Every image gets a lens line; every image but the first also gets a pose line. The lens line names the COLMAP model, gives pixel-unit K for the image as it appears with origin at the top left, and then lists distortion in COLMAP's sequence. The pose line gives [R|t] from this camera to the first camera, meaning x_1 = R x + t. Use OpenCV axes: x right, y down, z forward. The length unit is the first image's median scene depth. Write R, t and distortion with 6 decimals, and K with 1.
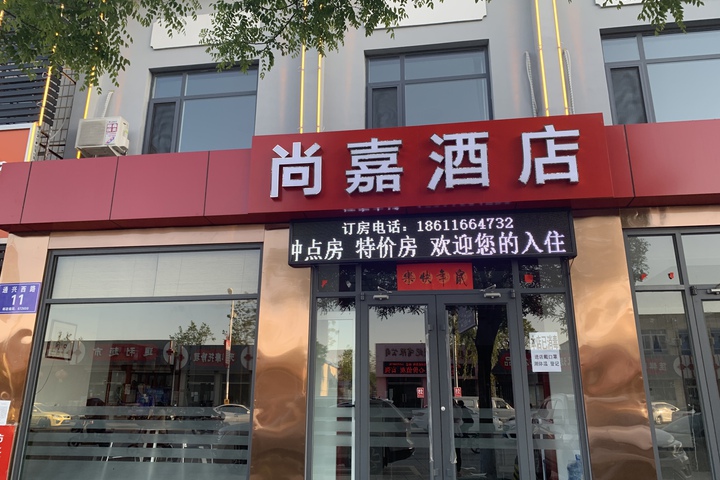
lens RADIAL K [[561.0, 0, 348.1], [0, 561.0, 208.7], [0, 0, 1]] dist [0.045156, -0.004056]
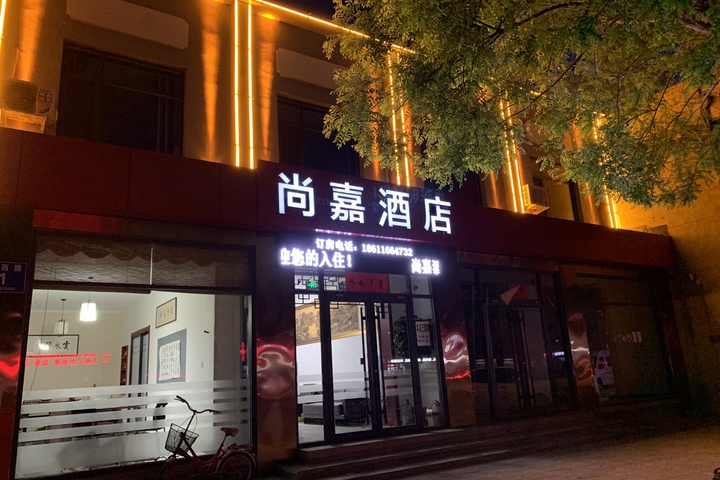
lens RADIAL K [[561.0, 0, 358.5], [0, 561.0, 234.8], [0, 0, 1]] dist [0.045156, -0.004056]
pose [[0.728377, 0.121190, 0.674374, -0.879161], [-0.148523, 0.988758, -0.017270, 0.023636], [-0.668886, -0.087581, 0.738188, -0.064627]]
